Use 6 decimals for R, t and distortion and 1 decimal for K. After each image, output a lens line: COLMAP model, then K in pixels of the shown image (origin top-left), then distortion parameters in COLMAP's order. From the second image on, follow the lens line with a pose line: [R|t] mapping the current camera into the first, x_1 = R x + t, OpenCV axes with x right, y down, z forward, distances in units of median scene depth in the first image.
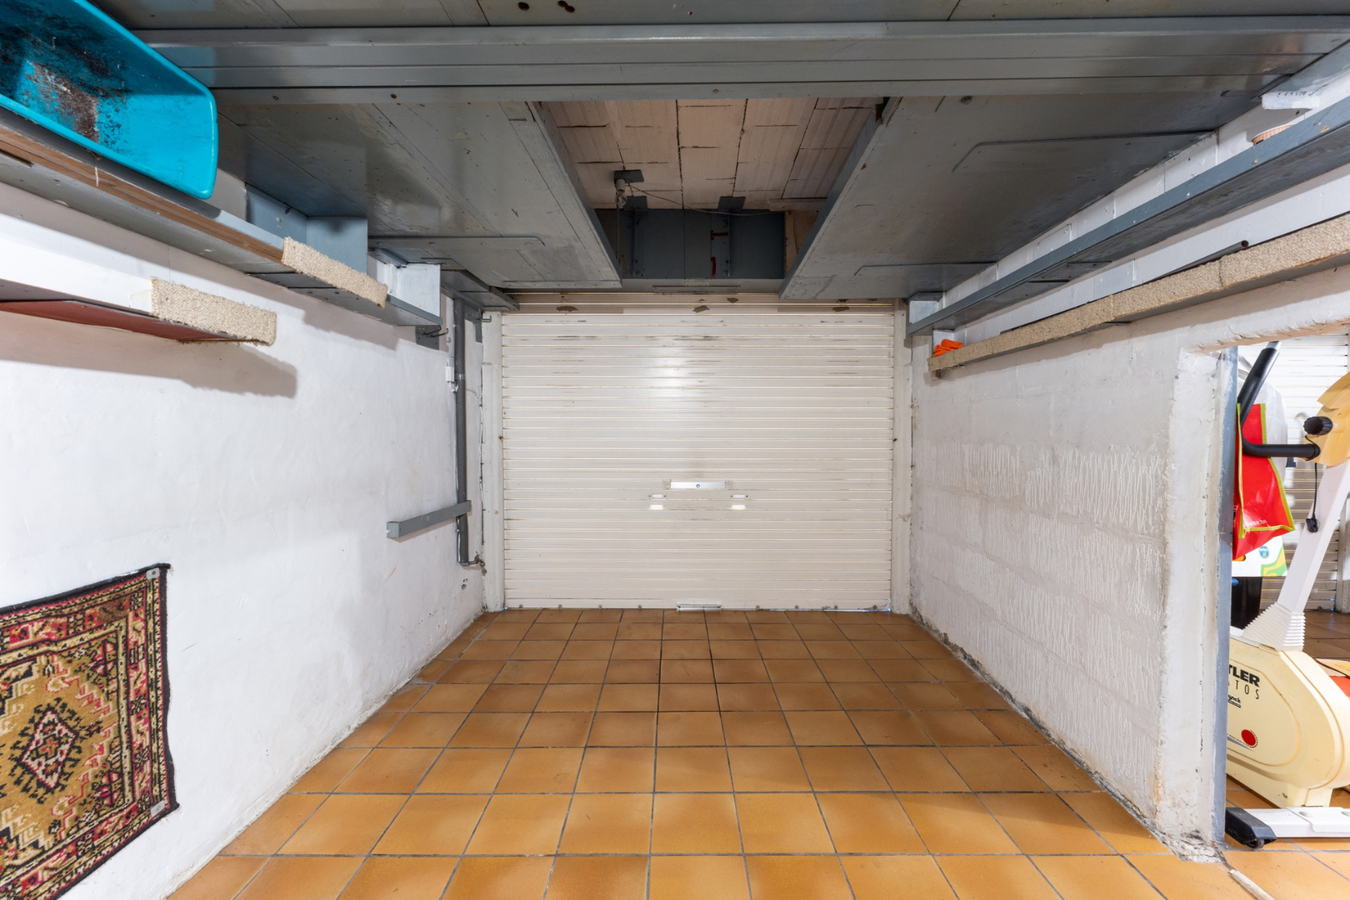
lens RADIAL K [[553.8, 0, 679.6], [0, 553.8, 448.7], [0, 0, 1]] dist [-0.010223, 0.000095]
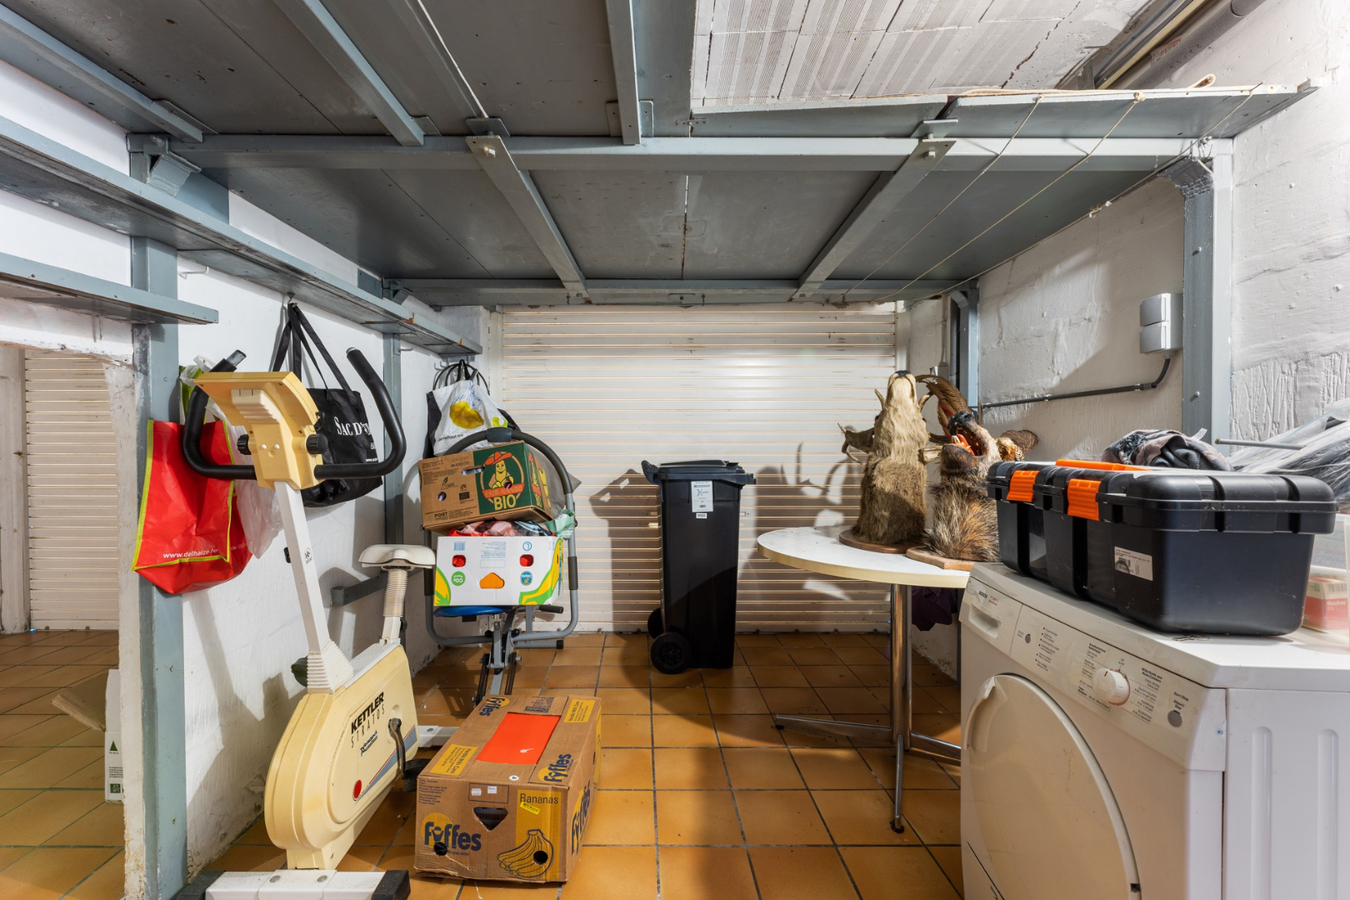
lens RADIAL K [[553.8, 0, 670.1], [0, 553.8, 449.4], [0, 0, 1]] dist [-0.010223, 0.000095]
pose [[0.999982, -0.005579, -0.002267, 0.818940], [0.005546, 0.999882, -0.014326, -0.007072], [0.002346, 0.014313, 0.999895, 0.045949]]
